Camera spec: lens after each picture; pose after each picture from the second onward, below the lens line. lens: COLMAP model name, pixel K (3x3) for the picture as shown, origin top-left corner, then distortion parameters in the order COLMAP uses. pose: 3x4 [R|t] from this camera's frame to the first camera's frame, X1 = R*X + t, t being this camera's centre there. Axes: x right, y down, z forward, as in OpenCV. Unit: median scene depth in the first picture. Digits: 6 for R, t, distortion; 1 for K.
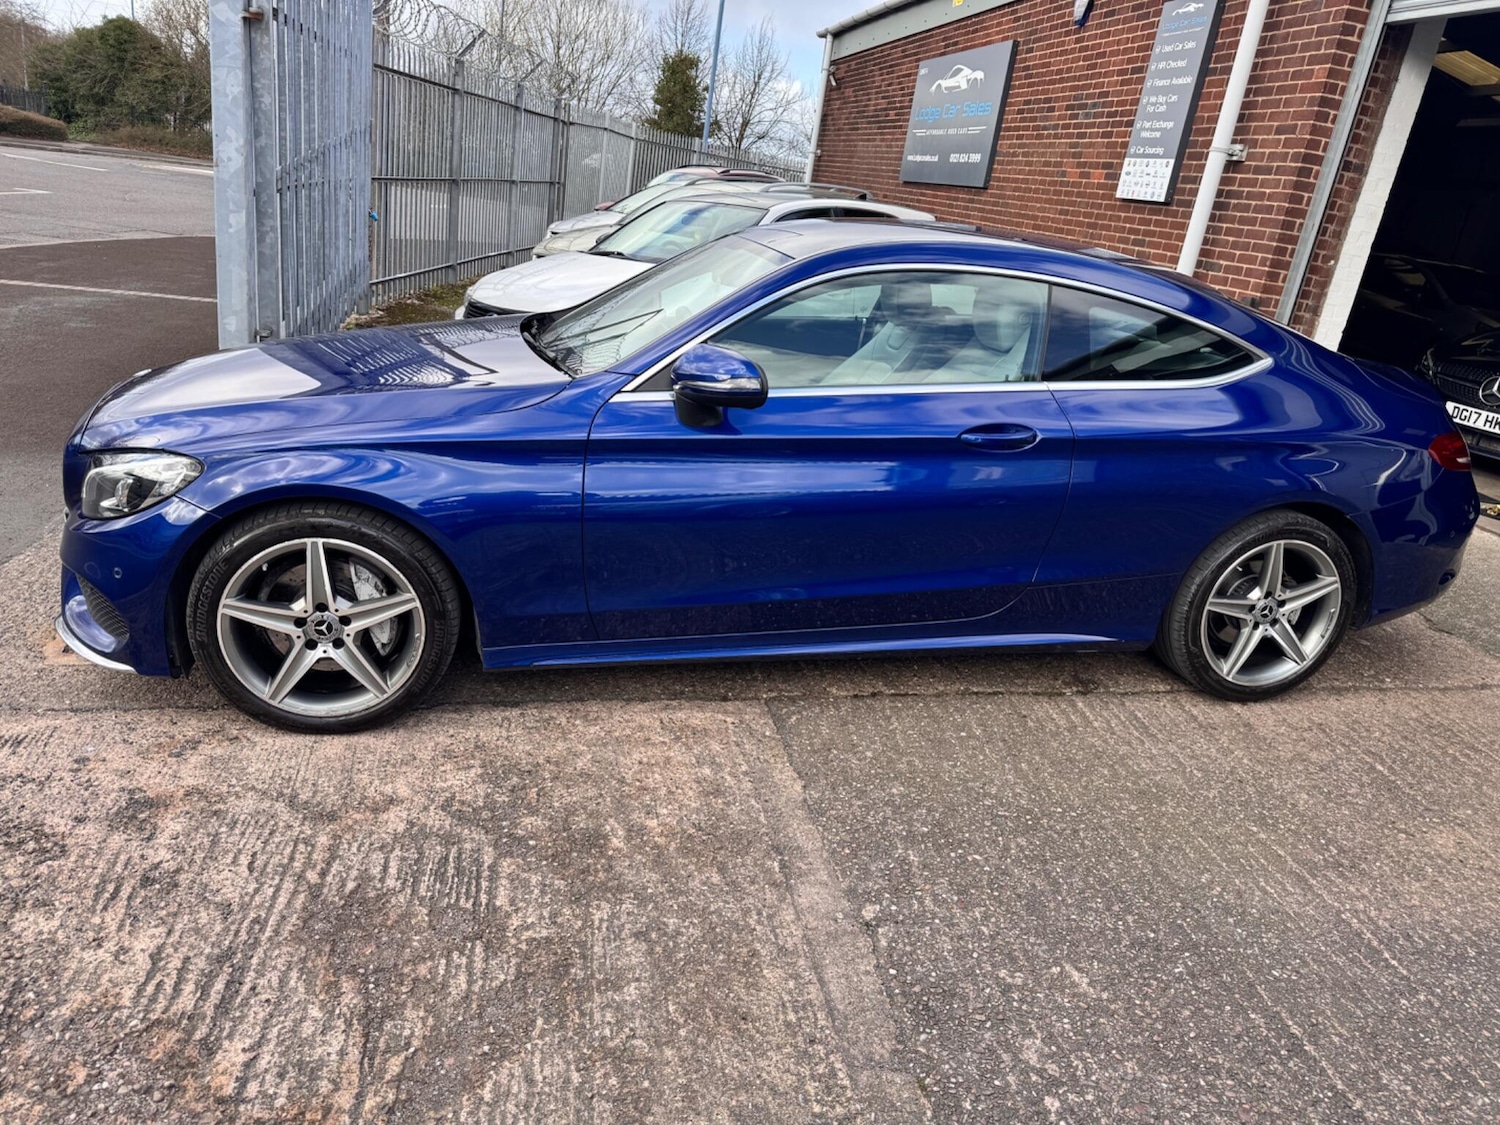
lens RADIAL K [[1054.2, 0, 755.8], [0, 1054.2, 567.4], [0, 0, 1]] dist [0.019335, -0.023427]
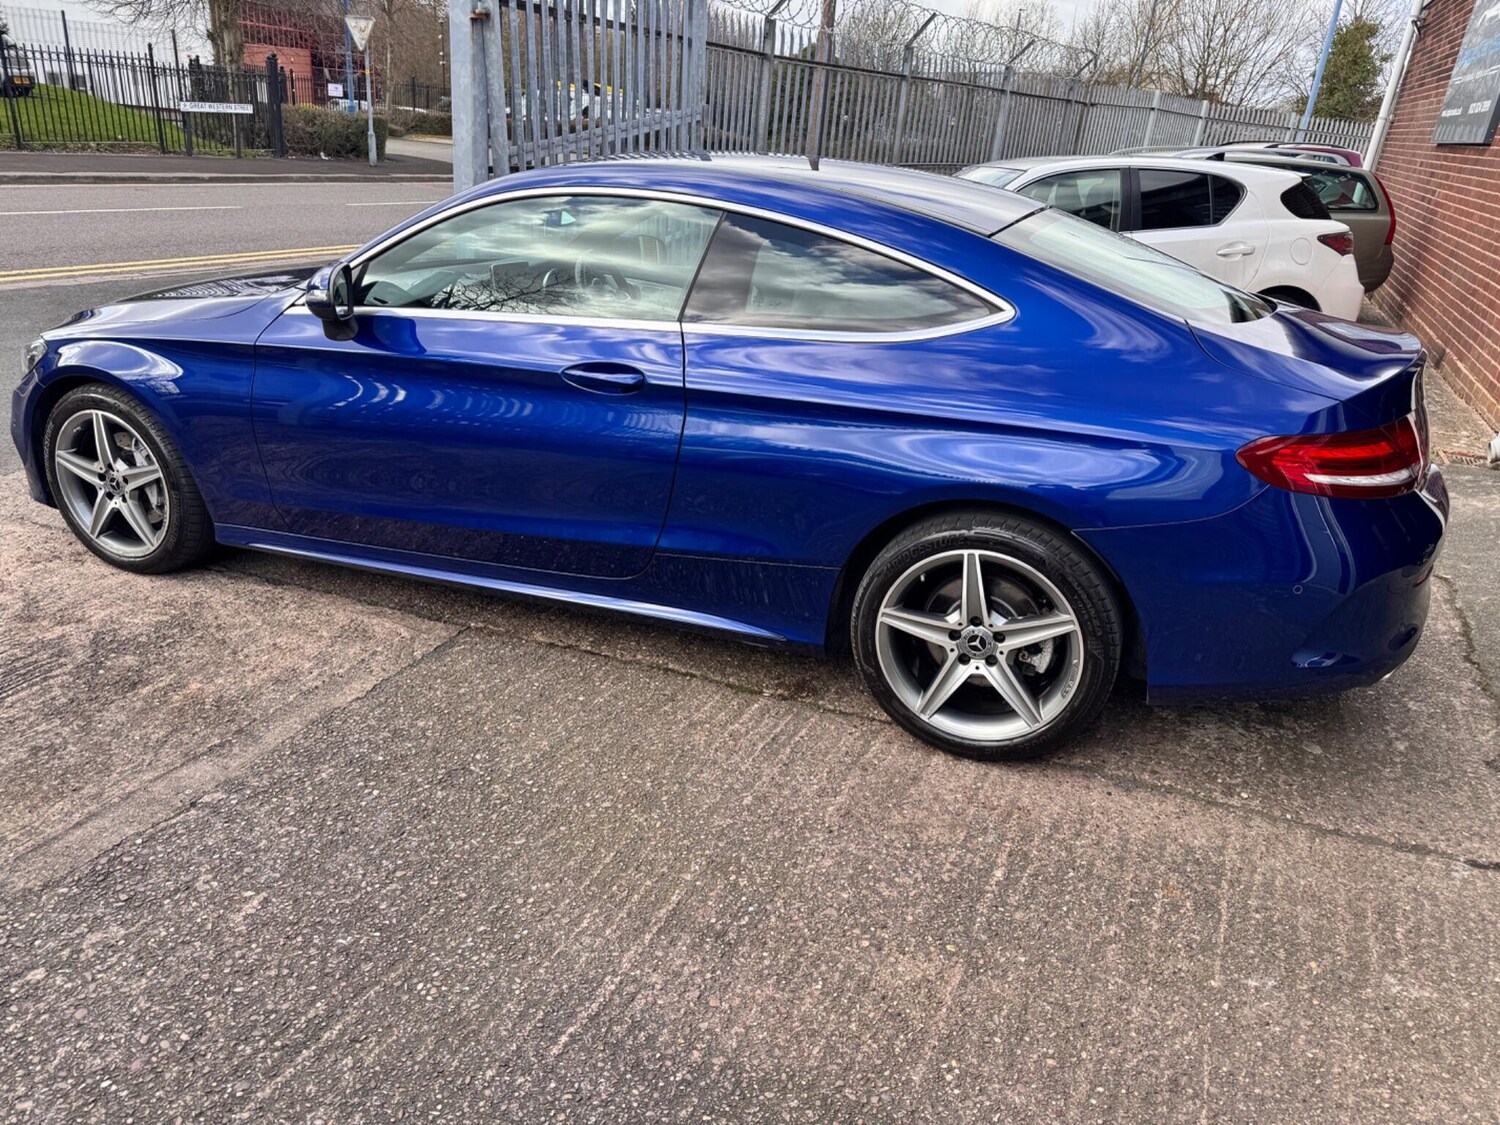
lens RADIAL K [[1054.2, 0, 755.8], [0, 1054.2, 567.4], [0, 0, 1]] dist [0.019335, -0.023427]
pose [[0.831994, 0.159912, -0.531238, 0.362695], [-0.160422, 0.985997, 0.045559, -0.010176], [0.531085, 0.047318, 0.845997, 0.133458]]
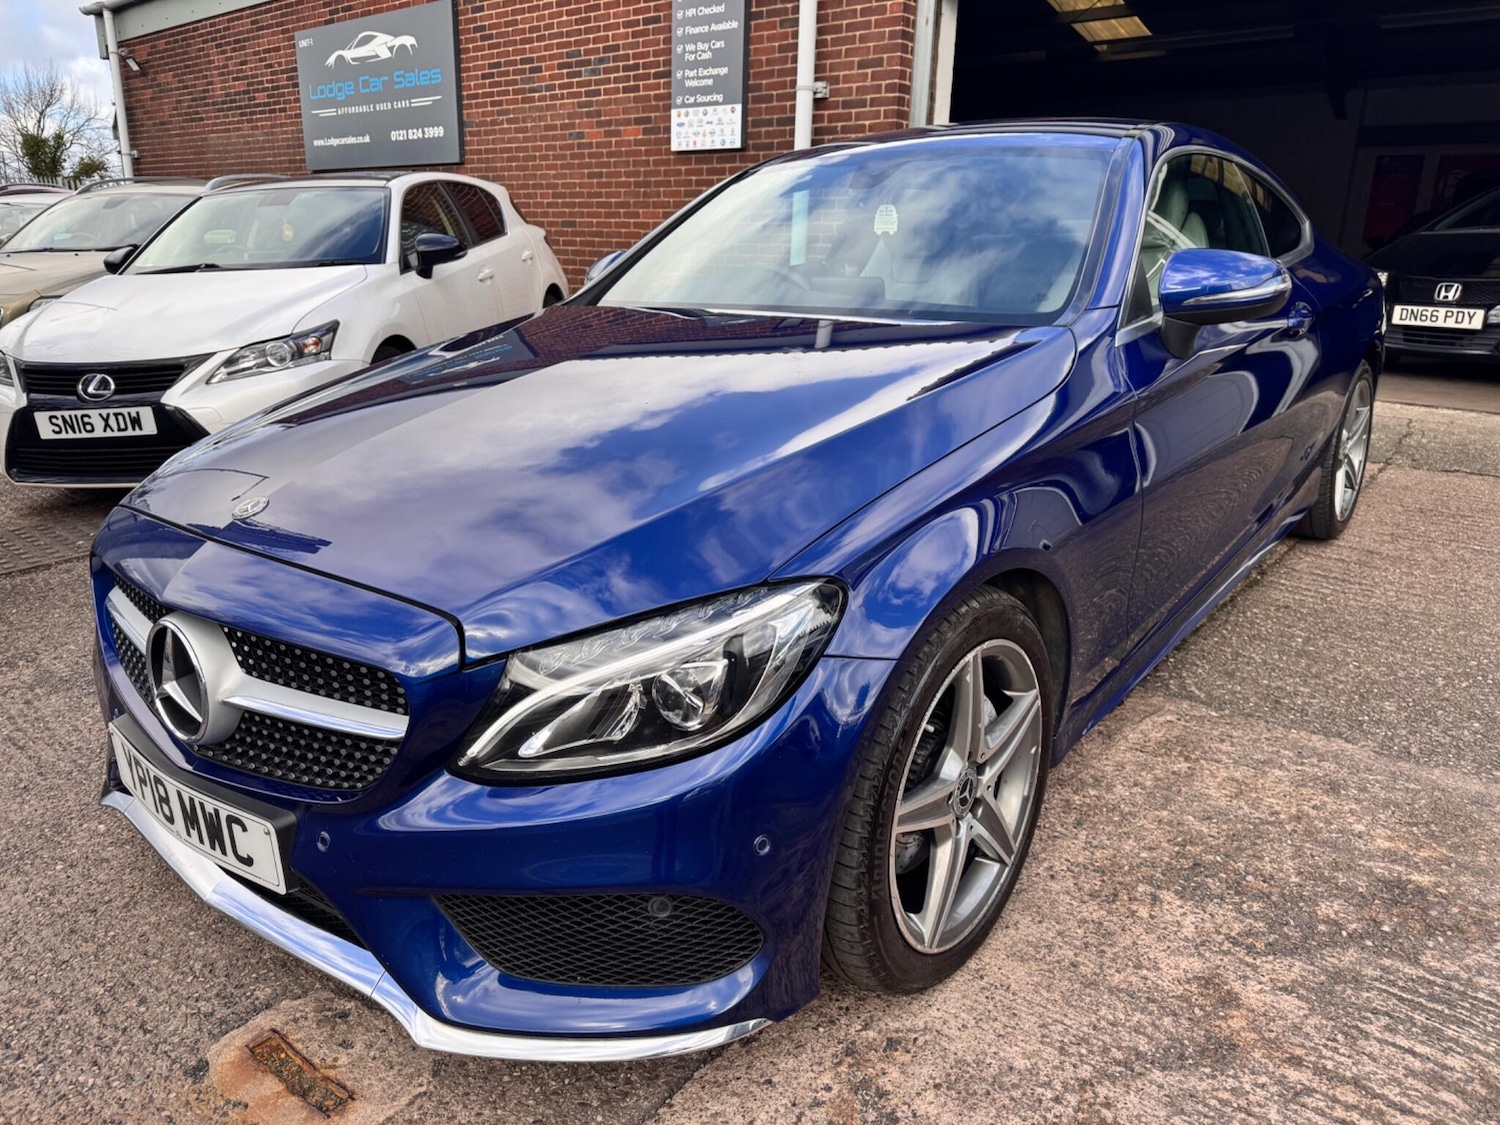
lens RADIAL K [[1054.2, 0, 755.8], [0, 1054.2, 567.4], [0, 0, 1]] dist [0.019335, -0.023427]
pose [[0.772371, -0.298766, 0.560519, -0.315570], [0.297276, 0.949885, 0.096671, -0.064150], [-0.561311, 0.091963, 0.822480, 0.219896]]
